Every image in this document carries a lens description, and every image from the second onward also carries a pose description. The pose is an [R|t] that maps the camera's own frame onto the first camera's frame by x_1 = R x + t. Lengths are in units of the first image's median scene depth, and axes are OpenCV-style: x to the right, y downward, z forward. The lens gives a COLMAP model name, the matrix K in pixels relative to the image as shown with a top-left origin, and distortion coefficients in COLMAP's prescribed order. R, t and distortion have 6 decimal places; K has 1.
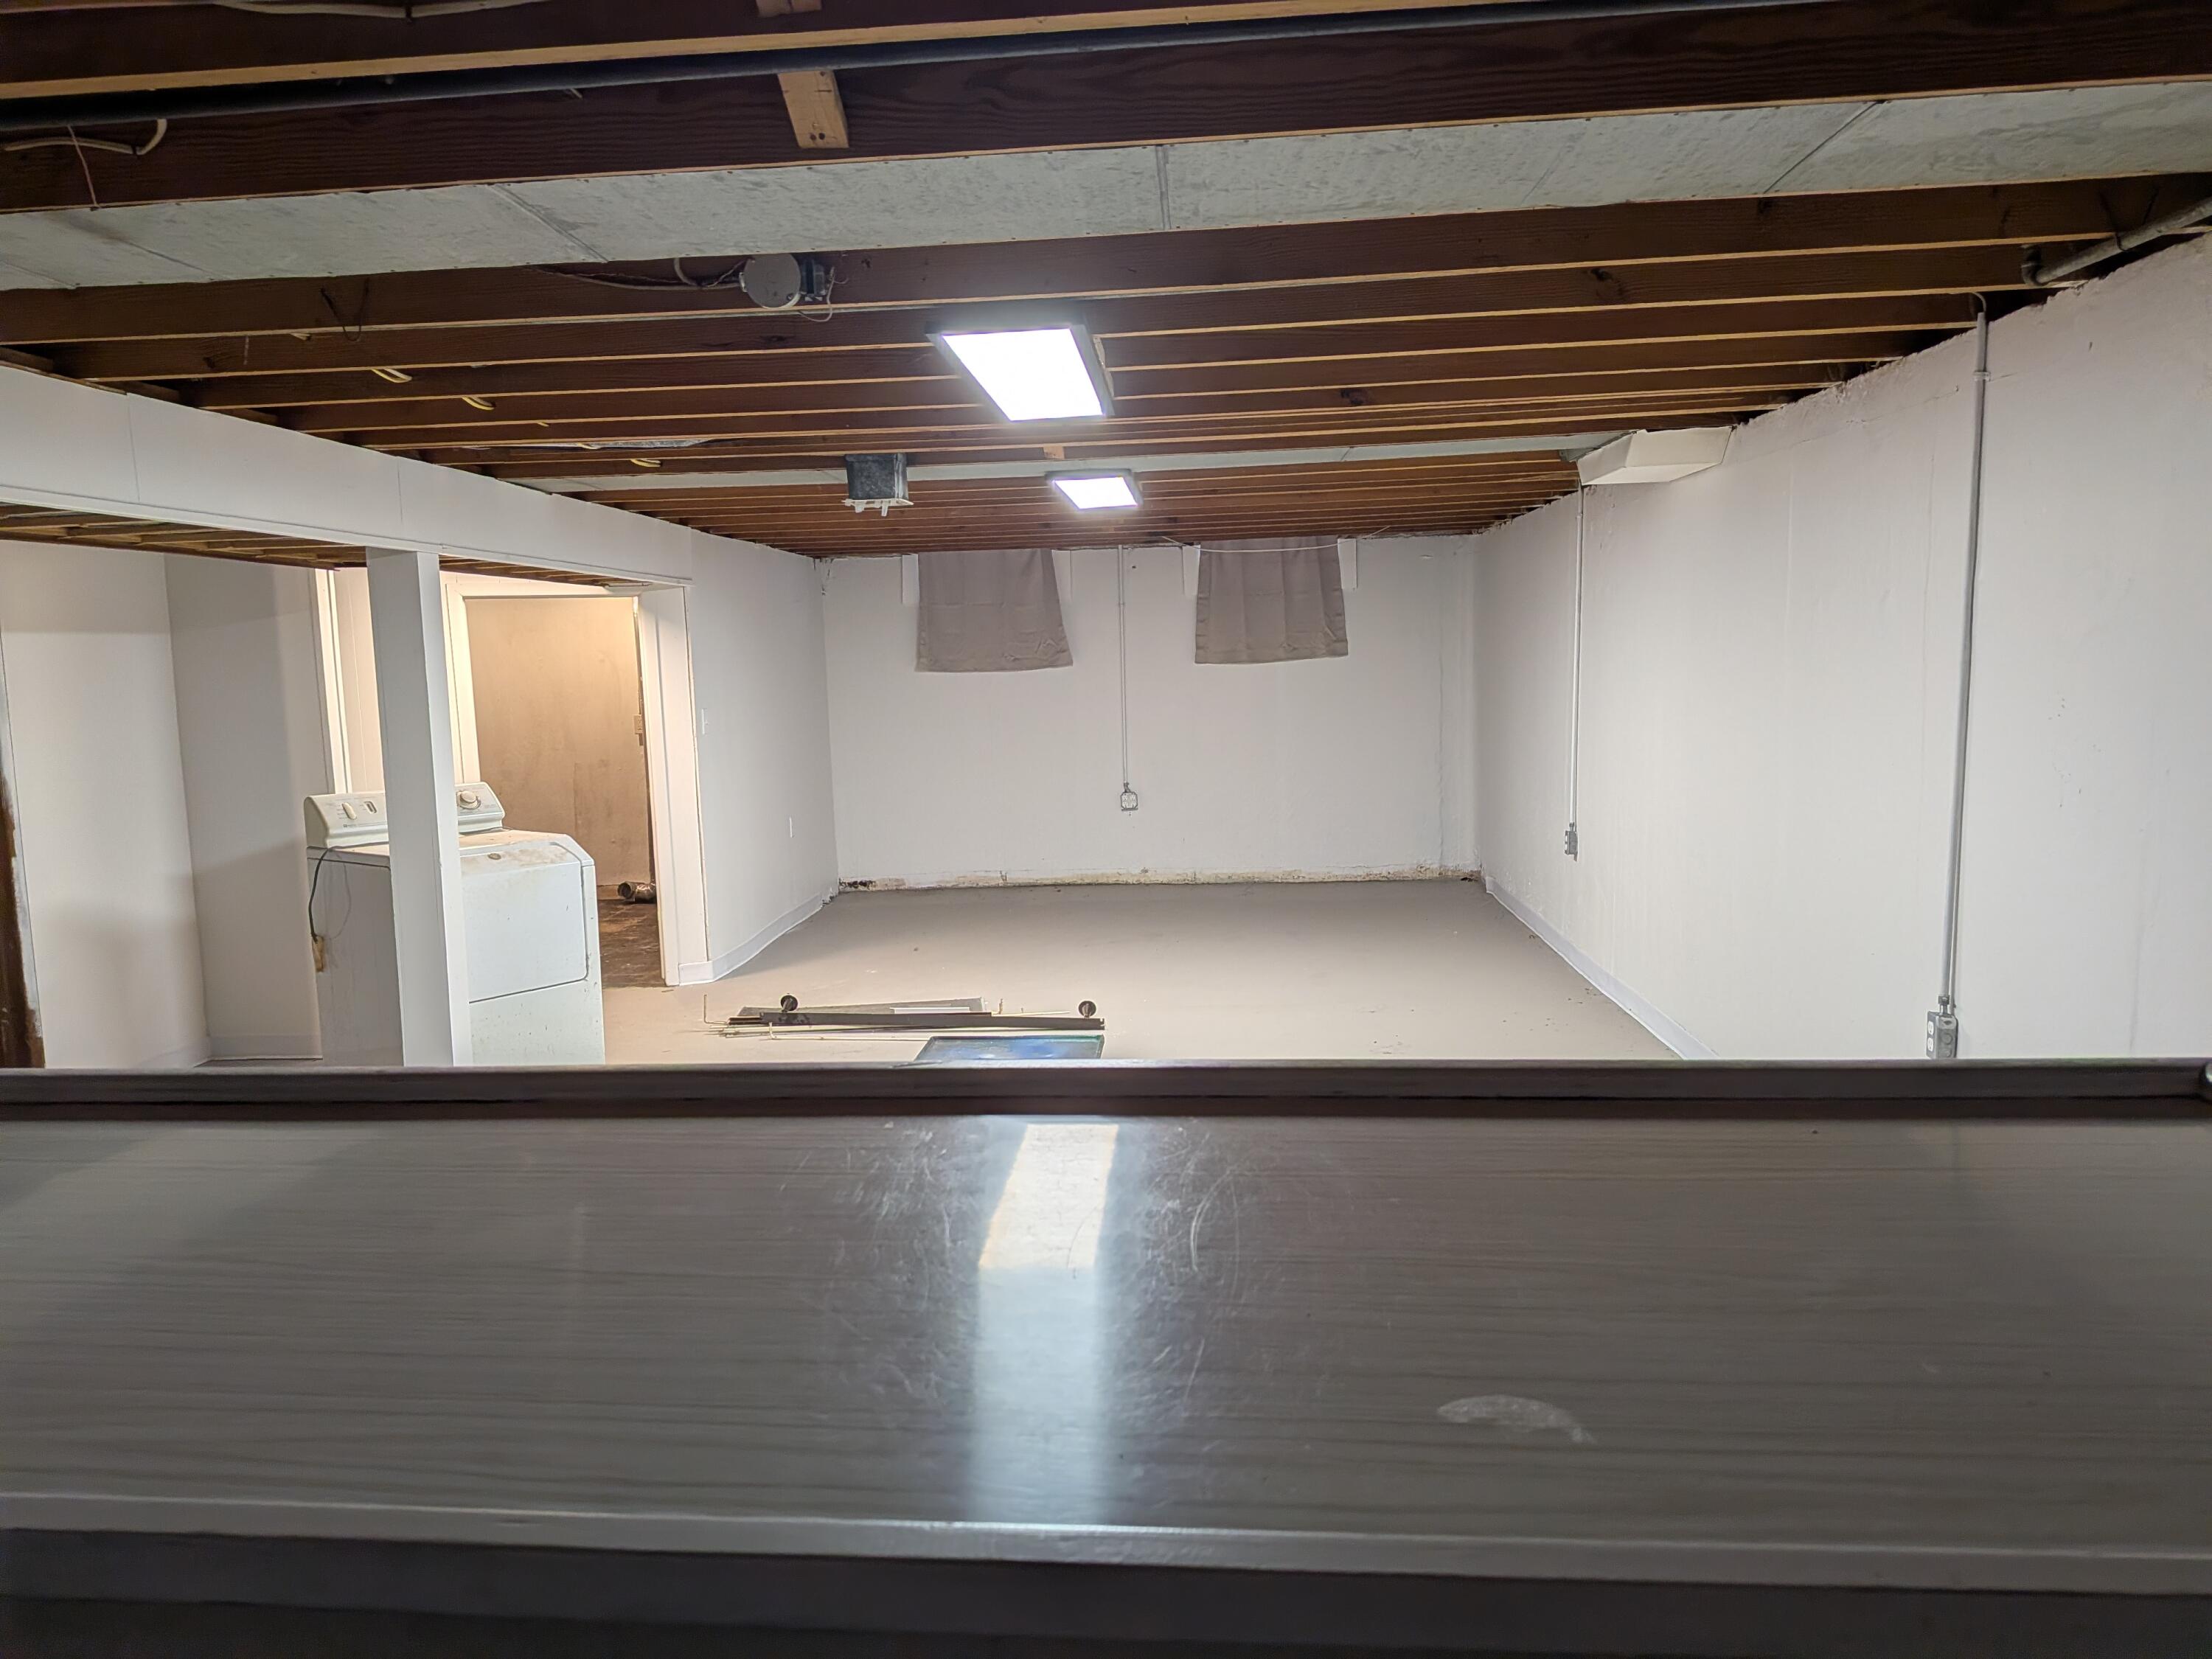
lens RADIAL K [[1578.0, 0, 1074.5], [0, 1578.0, 823.3], [0, 0, 1]] dist [0.022598, -0.032372]
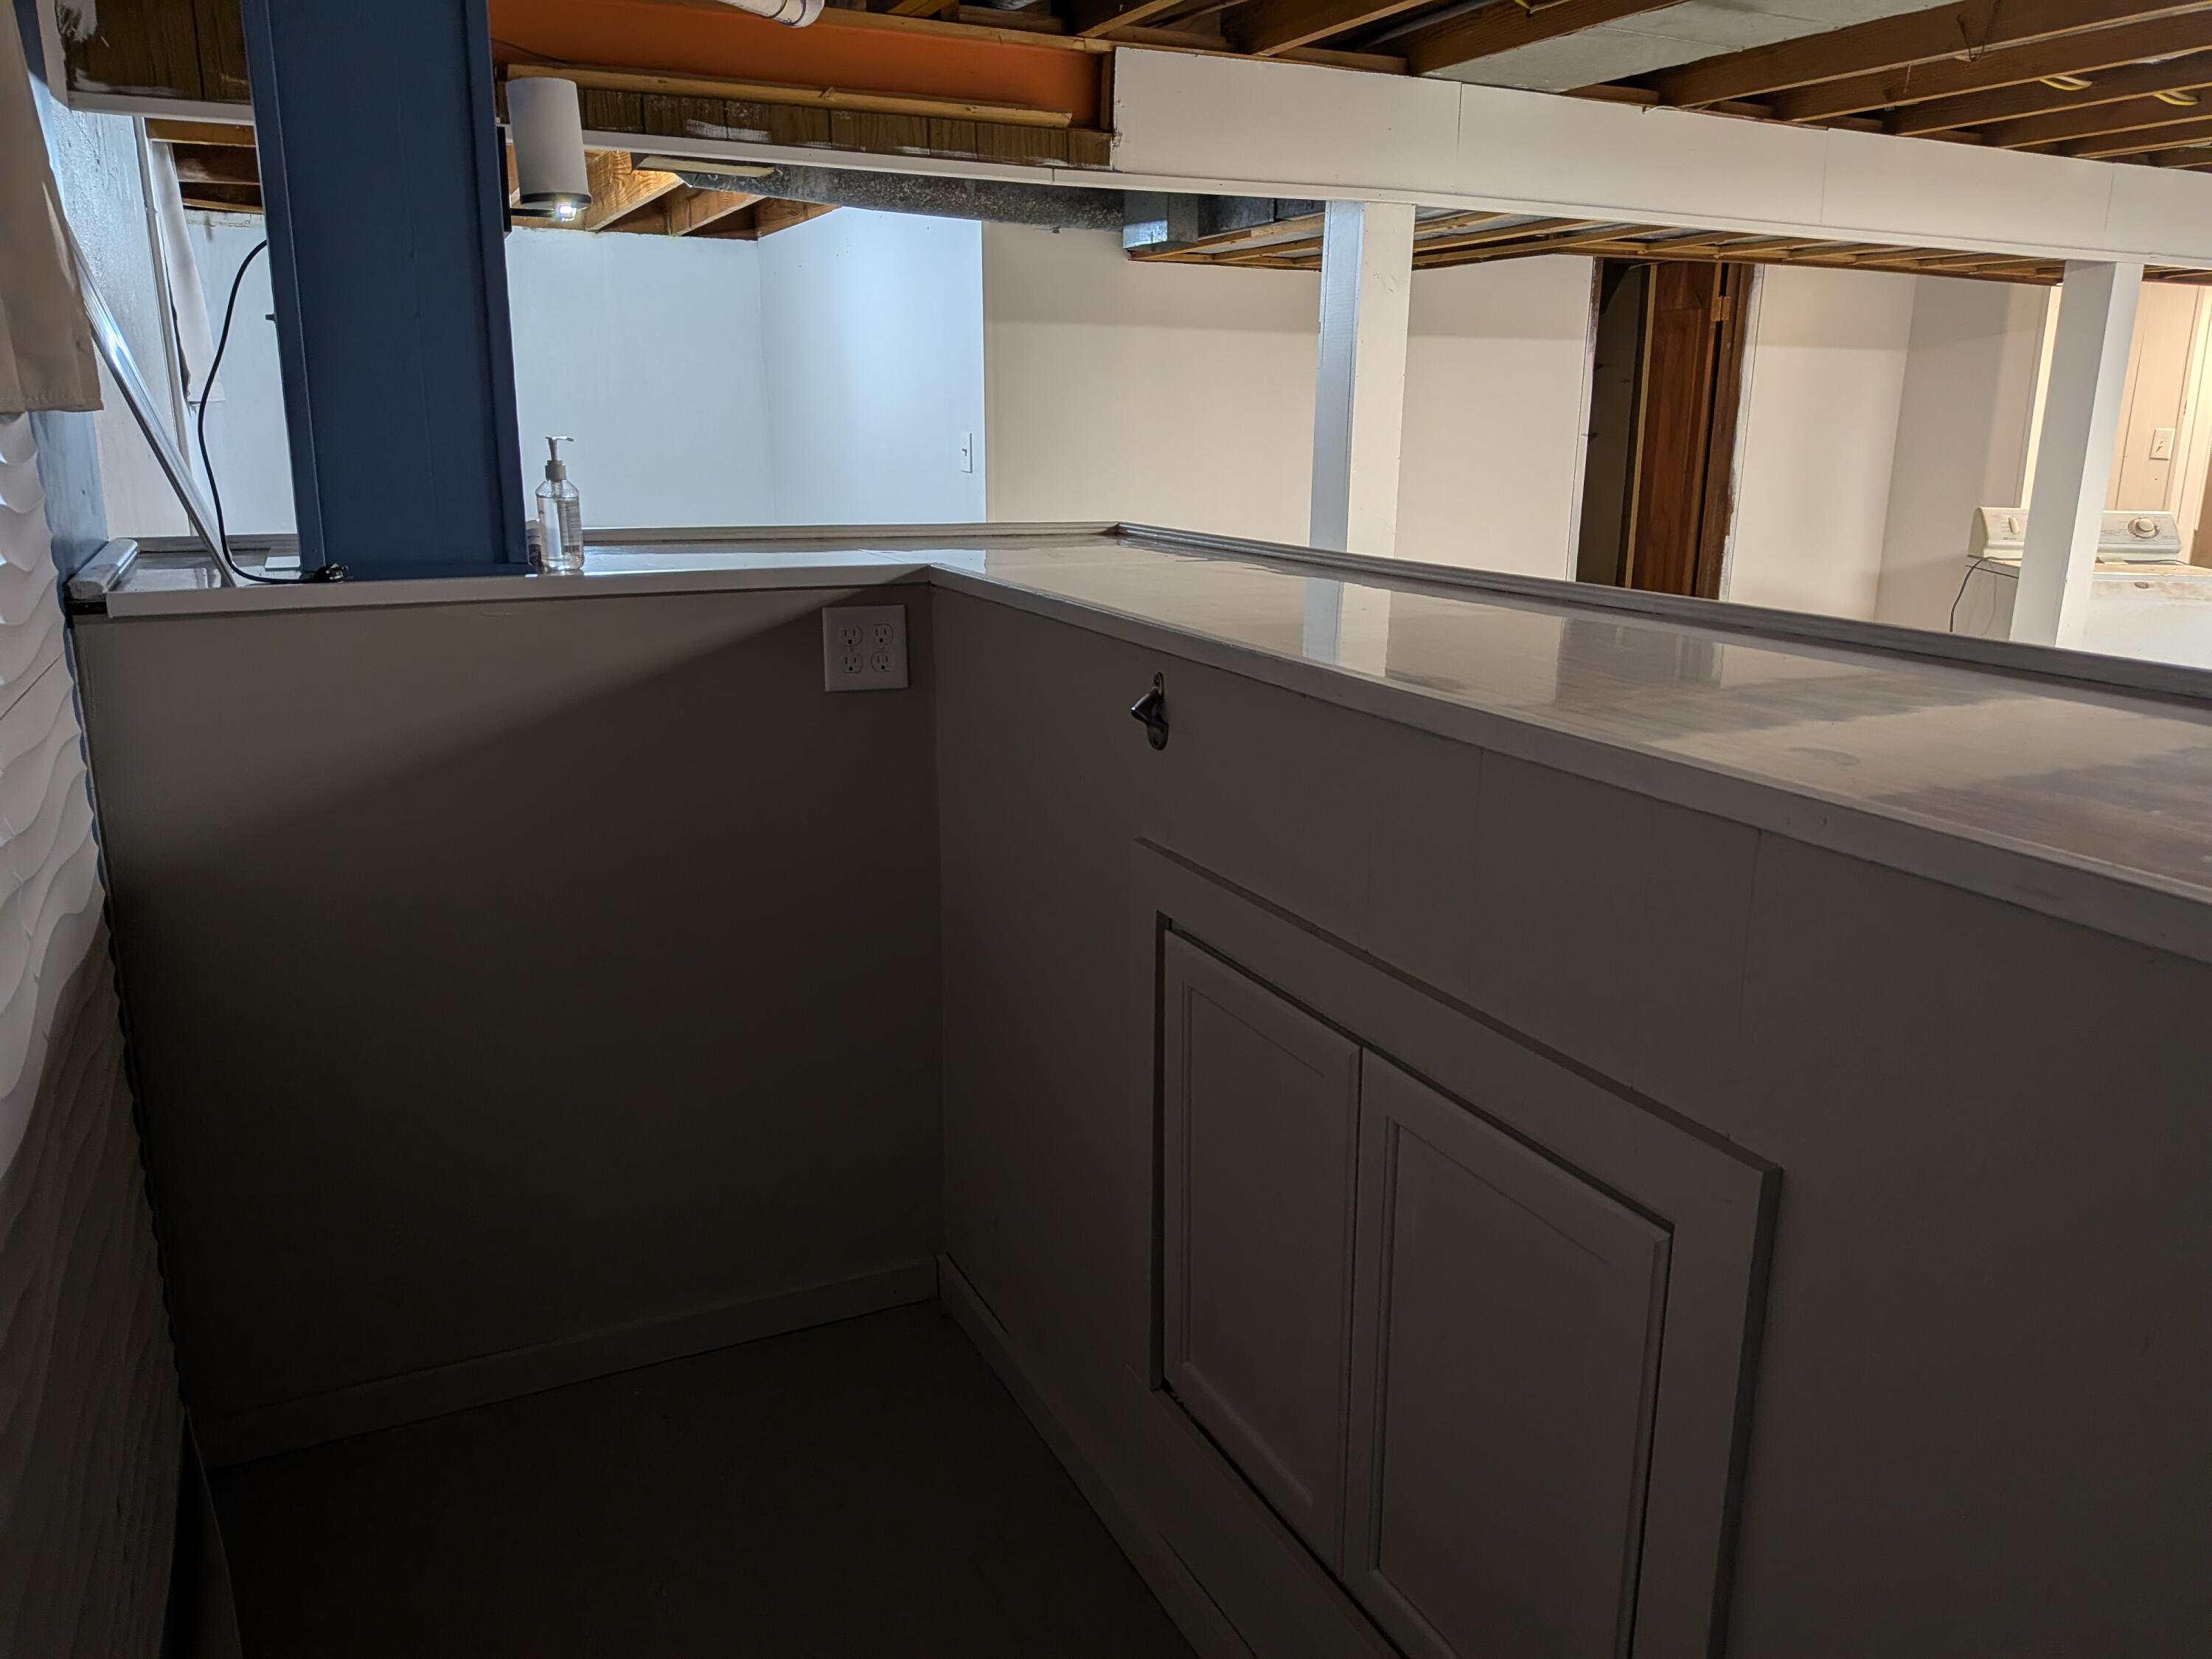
lens RADIAL K [[1578.0, 0, 1103.1], [0, 1578.0, 825.2], [0, 0, 1]] dist [0.022598, -0.032372]
pose [[0.505634, 0.250344, -0.825629, 0.137083], [-0.116218, 0.968017, 0.222344, 0.019341], [0.854885, -0.016472, 0.518556, -0.052702]]
